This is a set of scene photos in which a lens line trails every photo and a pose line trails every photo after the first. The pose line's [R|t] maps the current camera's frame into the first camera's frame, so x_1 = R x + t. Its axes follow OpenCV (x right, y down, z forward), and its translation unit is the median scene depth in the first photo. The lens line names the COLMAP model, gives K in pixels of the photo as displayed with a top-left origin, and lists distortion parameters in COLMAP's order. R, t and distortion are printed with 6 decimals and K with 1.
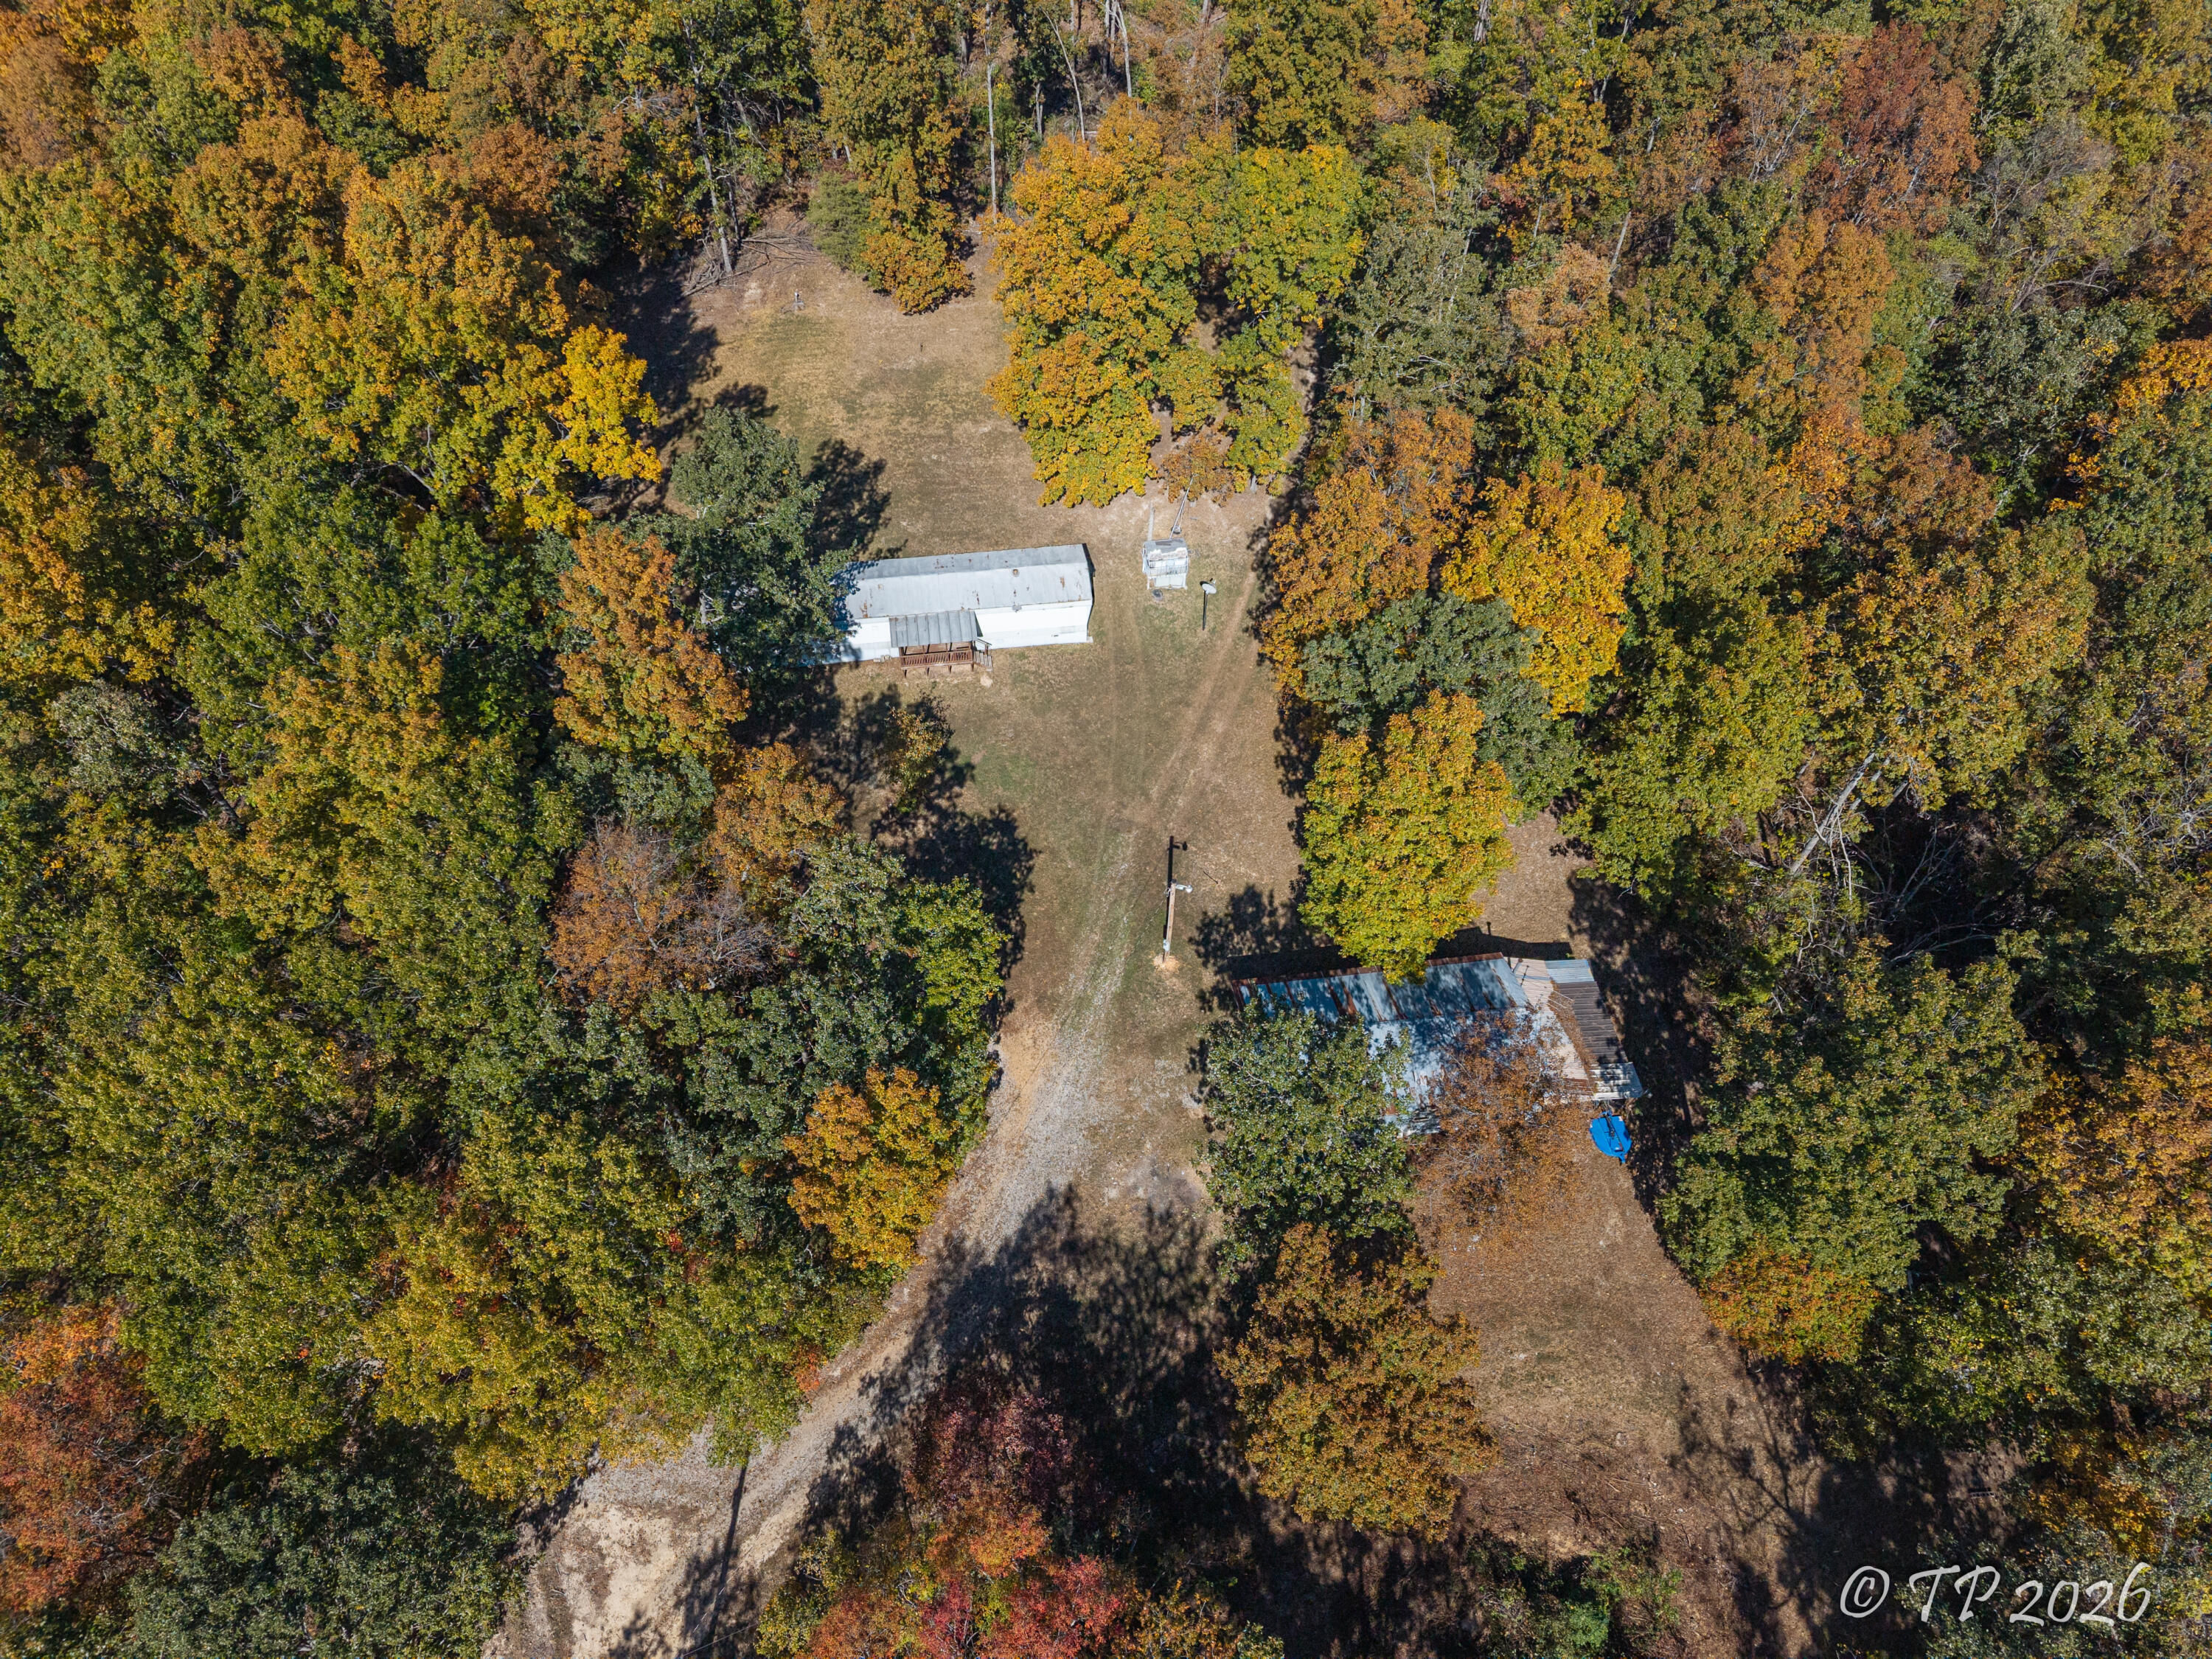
lens RADIAL K [[1522.2, 0, 1098.9], [0, 1522.2, 839.4], [0, 0, 1]] dist [0.001987, -0.000644]
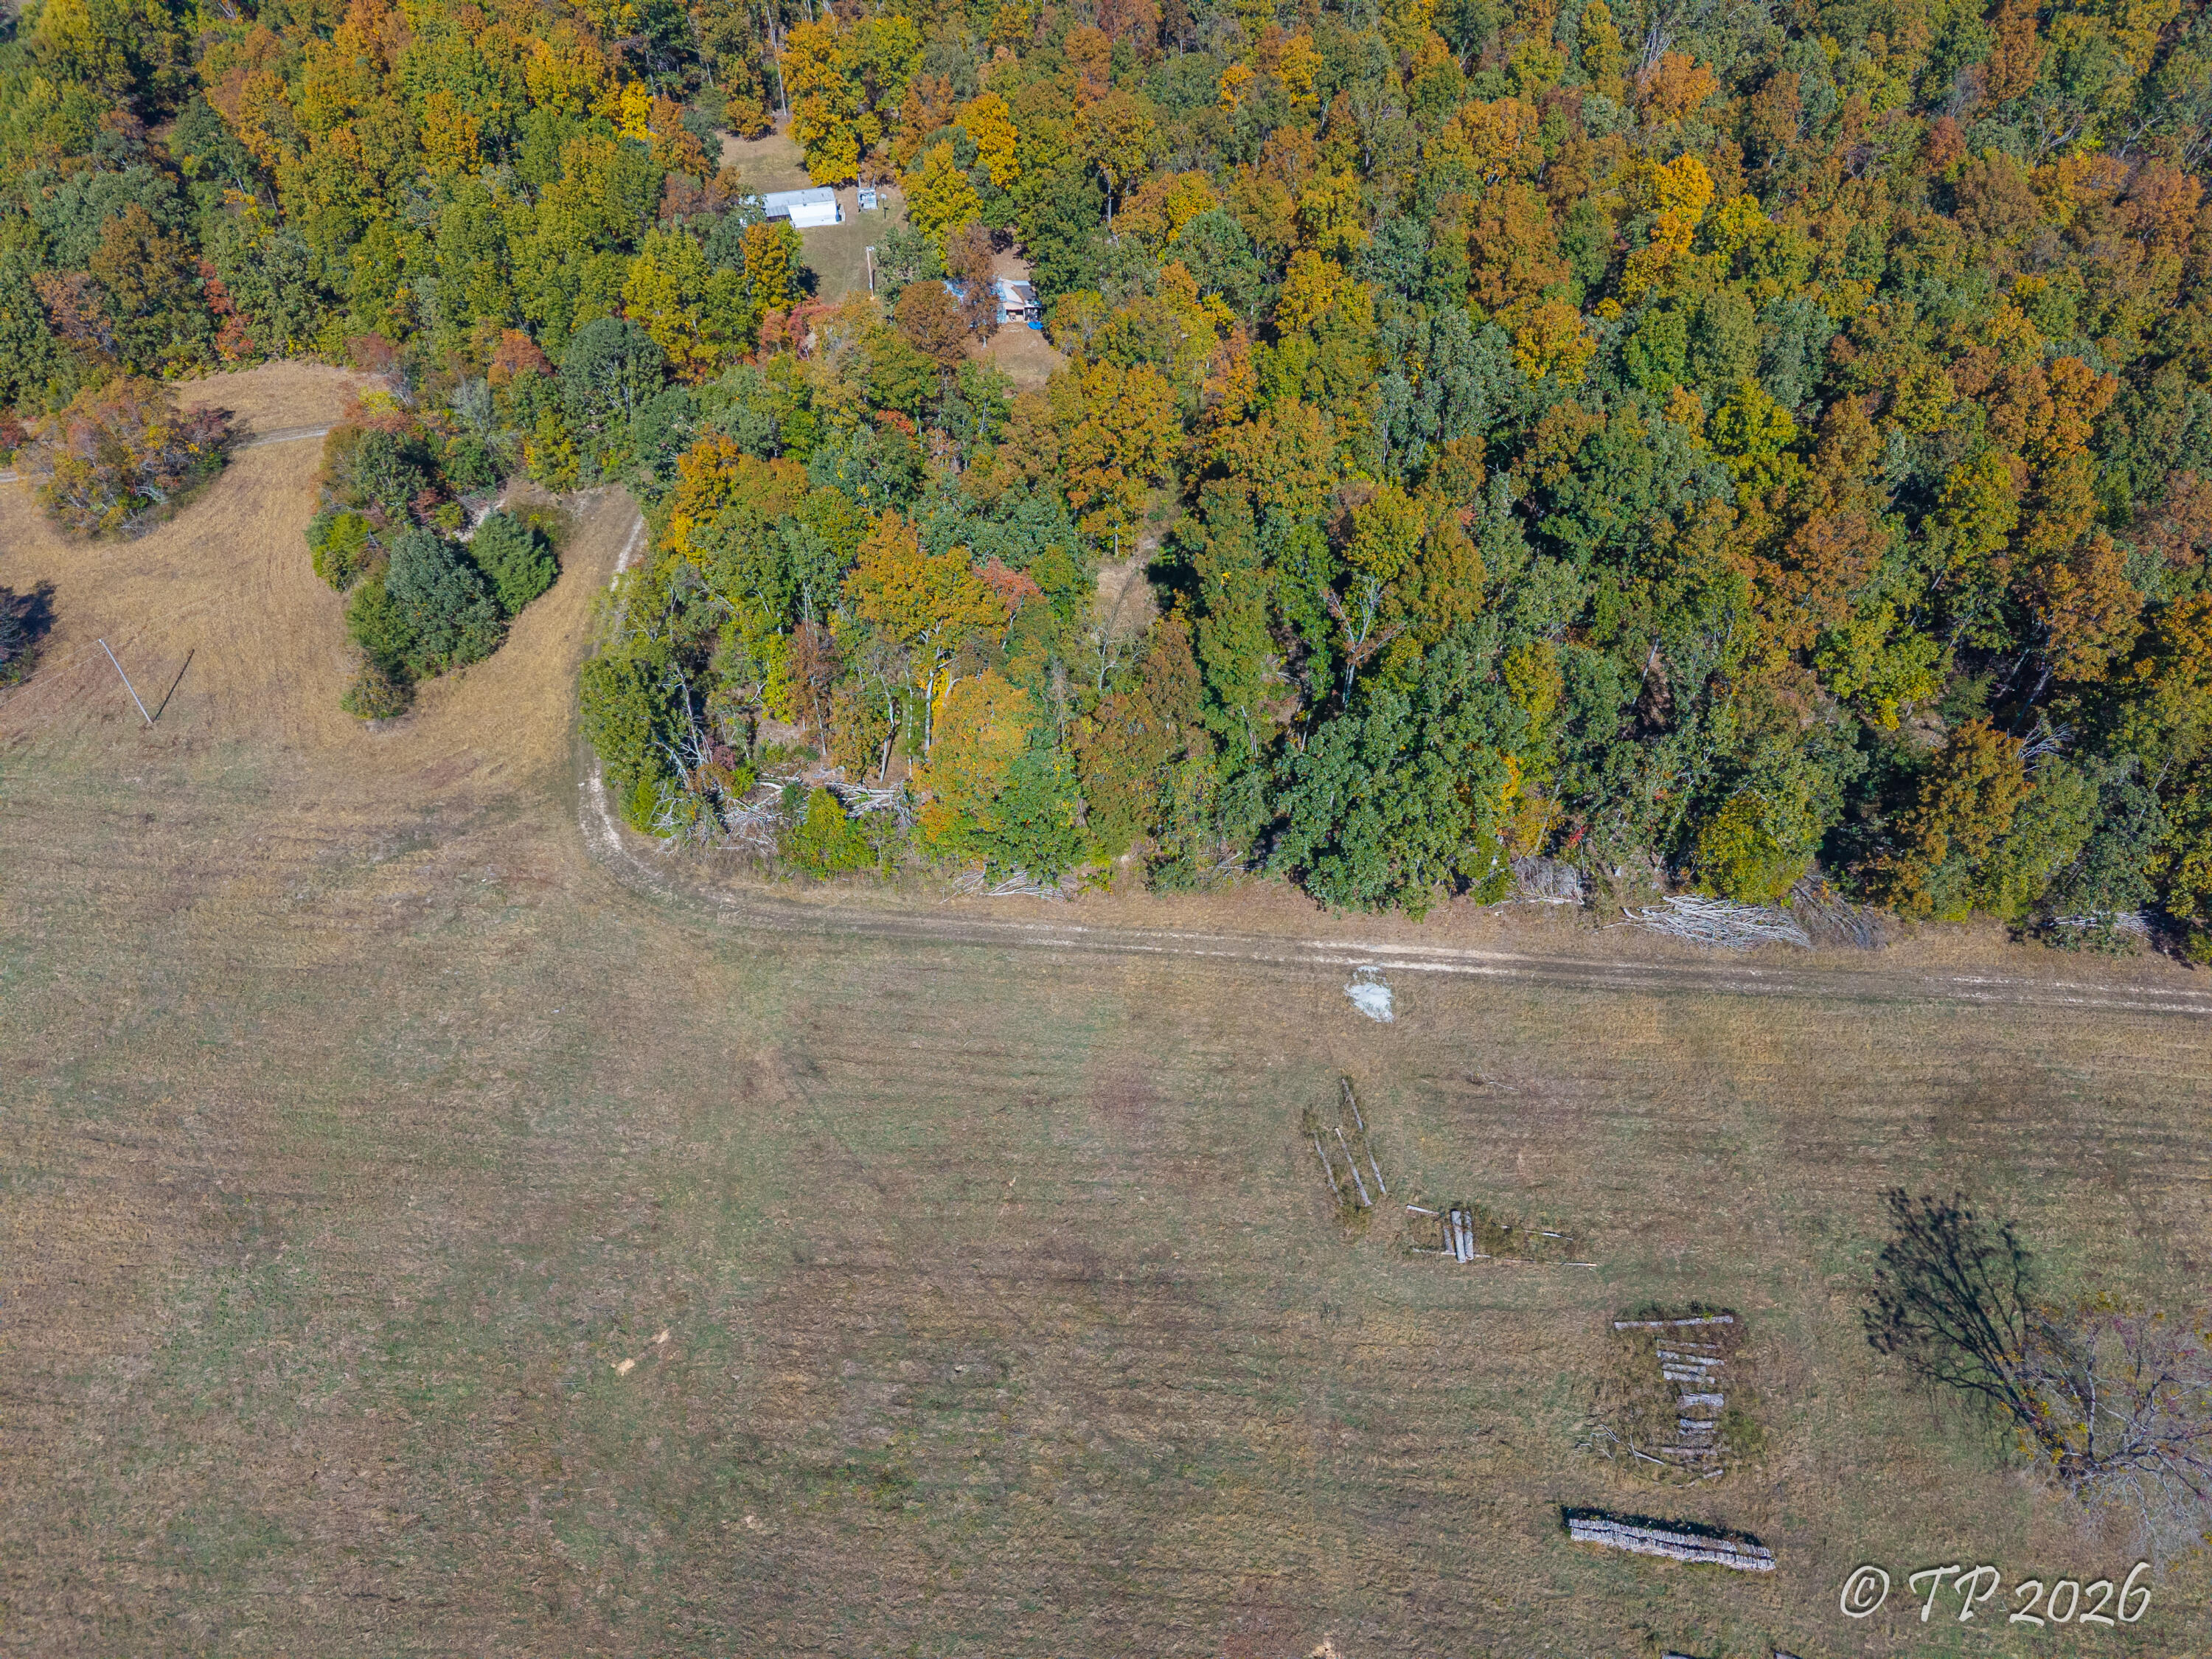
lens RADIAL K [[1522.2, 0, 1113.2], [0, 1522.2, 821.2], [0, 0, 1]] dist [0.001987, -0.000644]
pose [[0.988335, -0.114008, 0.100972, 0.068846], [0.126748, 0.983333, -0.130347, 1.081815], [-0.084429, 0.141625, 0.986313, -1.194899]]
